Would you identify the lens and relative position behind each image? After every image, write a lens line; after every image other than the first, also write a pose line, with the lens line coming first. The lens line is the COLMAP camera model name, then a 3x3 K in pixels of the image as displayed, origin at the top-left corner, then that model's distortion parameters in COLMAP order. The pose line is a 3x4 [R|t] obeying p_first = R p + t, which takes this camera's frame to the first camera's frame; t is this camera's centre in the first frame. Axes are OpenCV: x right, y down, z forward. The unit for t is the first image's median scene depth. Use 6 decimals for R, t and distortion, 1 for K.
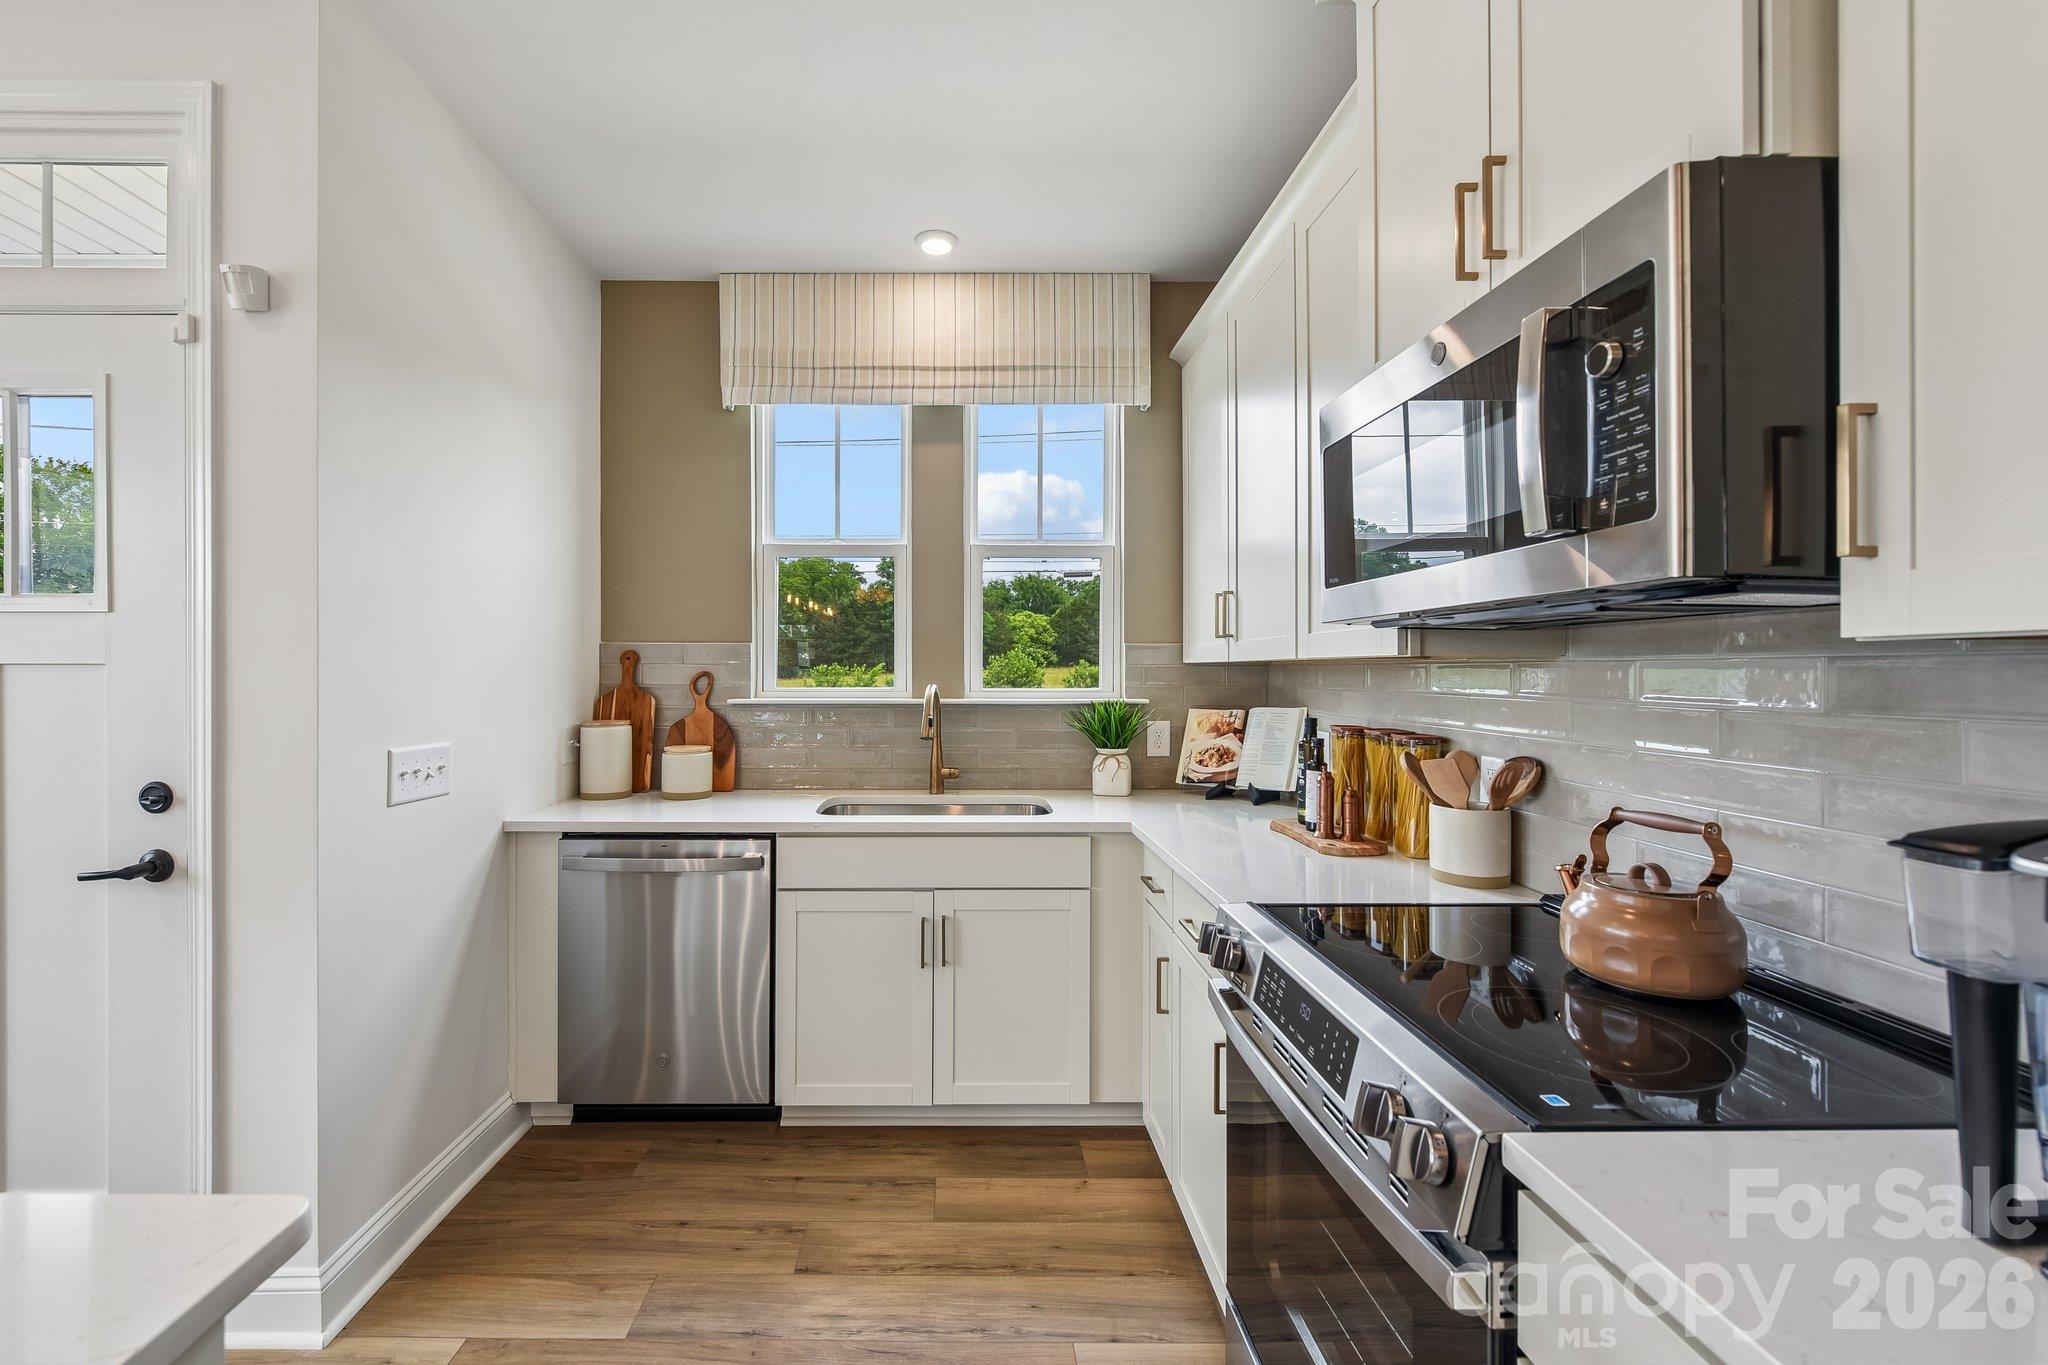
lens RADIAL K [[840.9, 0, 1023.1], [0, 840.9, 672.6], [0, 0, 1]] dist [0.000196, 0.000028]
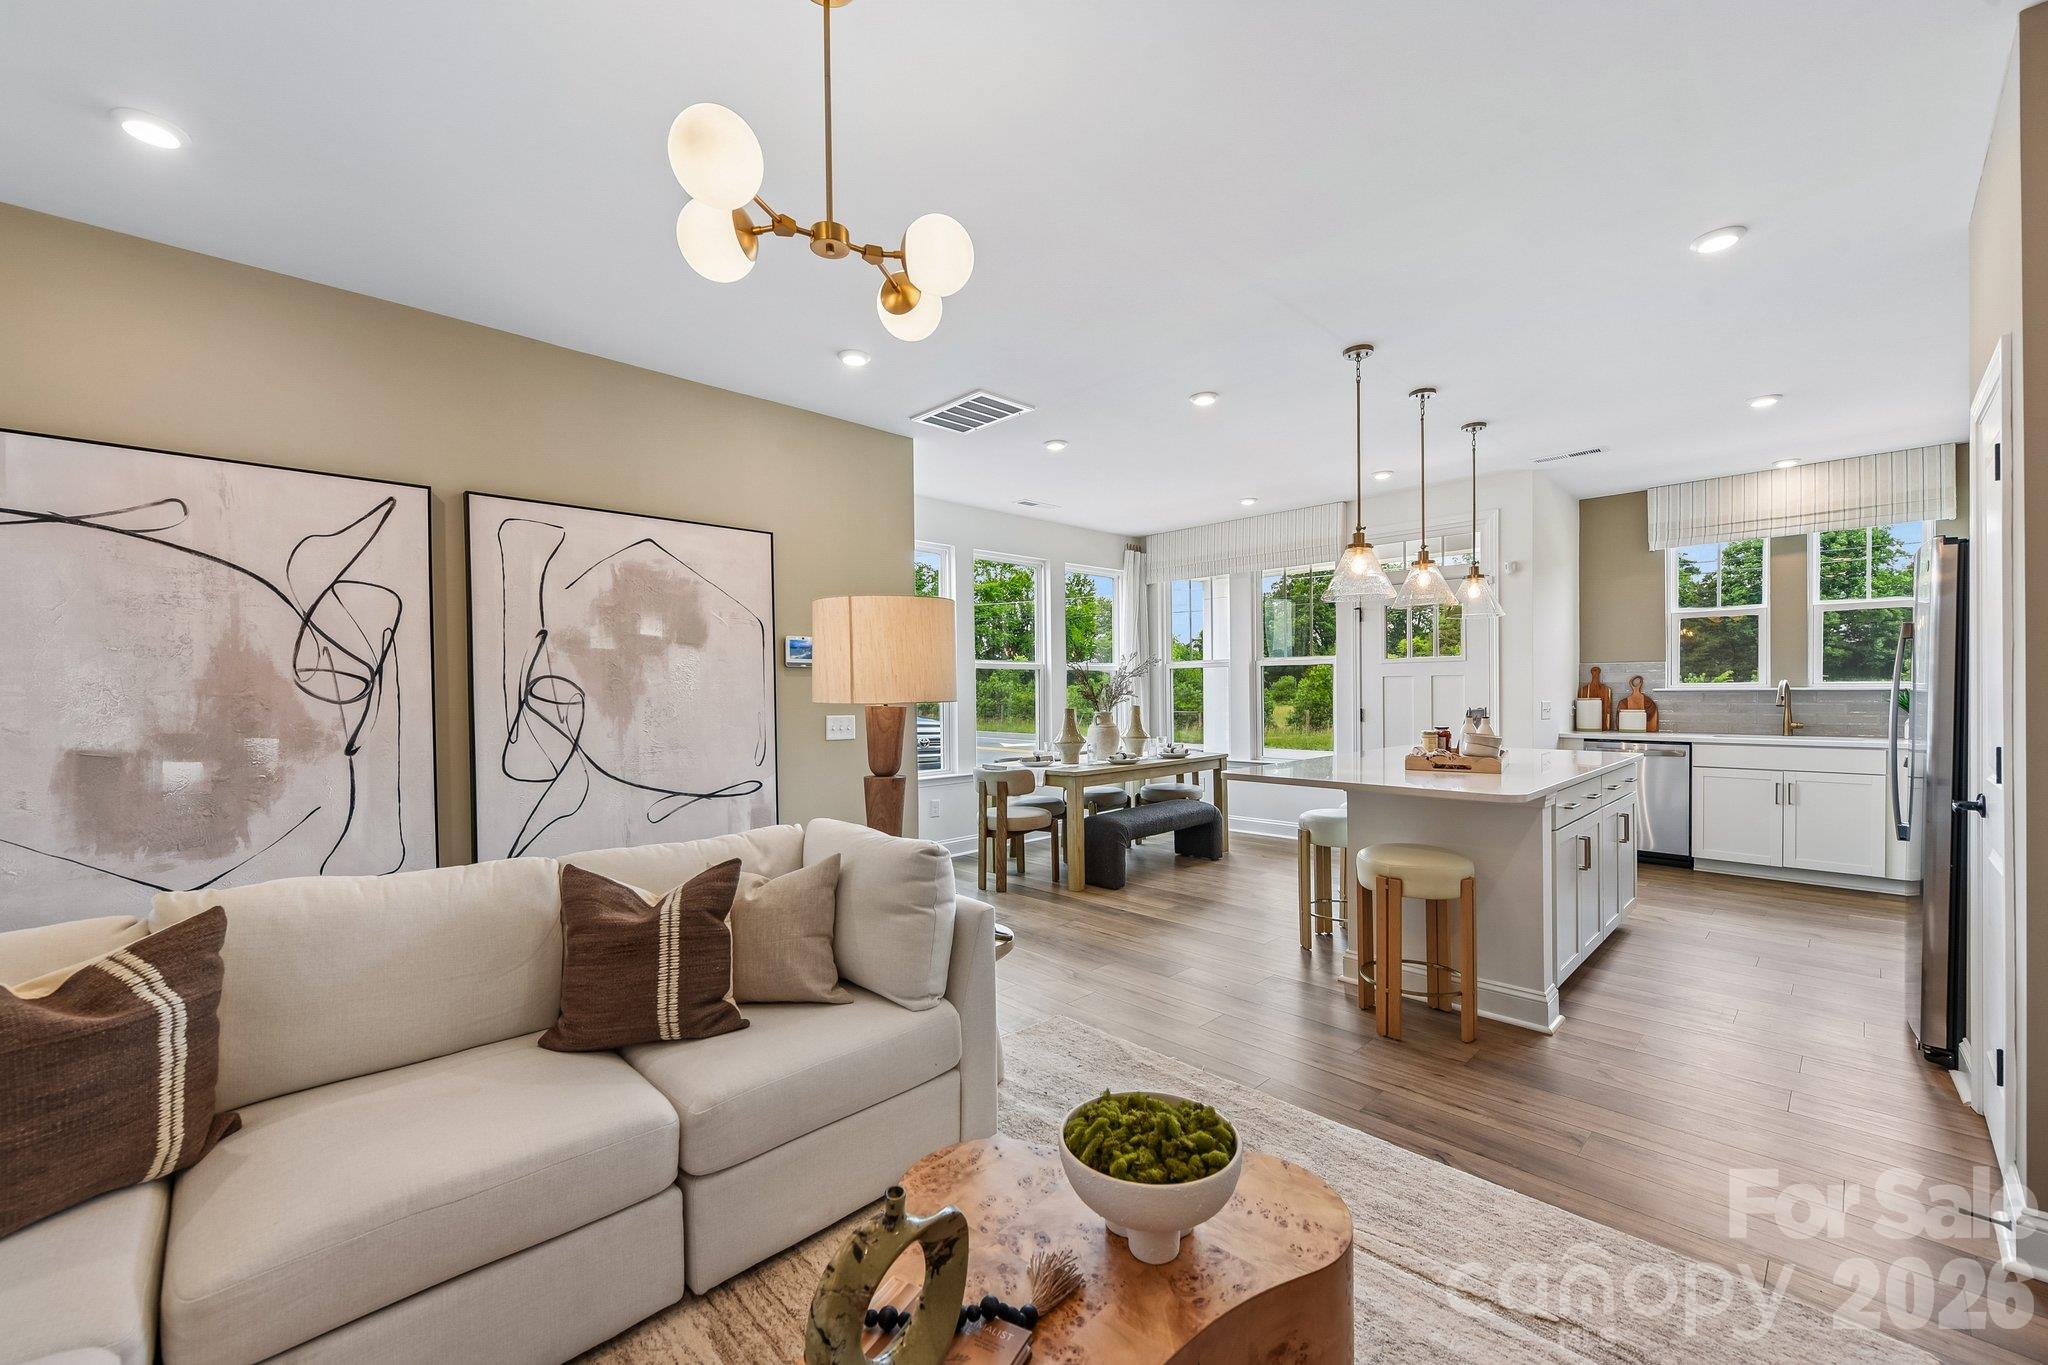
lens RADIAL K [[840.9, 0, 983.2], [0, 840.9, 698.0], [0, 0, 1]] dist [0.000196, 0.000028]
pose [[0.629912, 0.000247, -0.776667, 0.234095], [0.006545, 0.999963, 0.005626, 0.032712], [0.776639, -0.008627, 0.629886, -1.656176]]
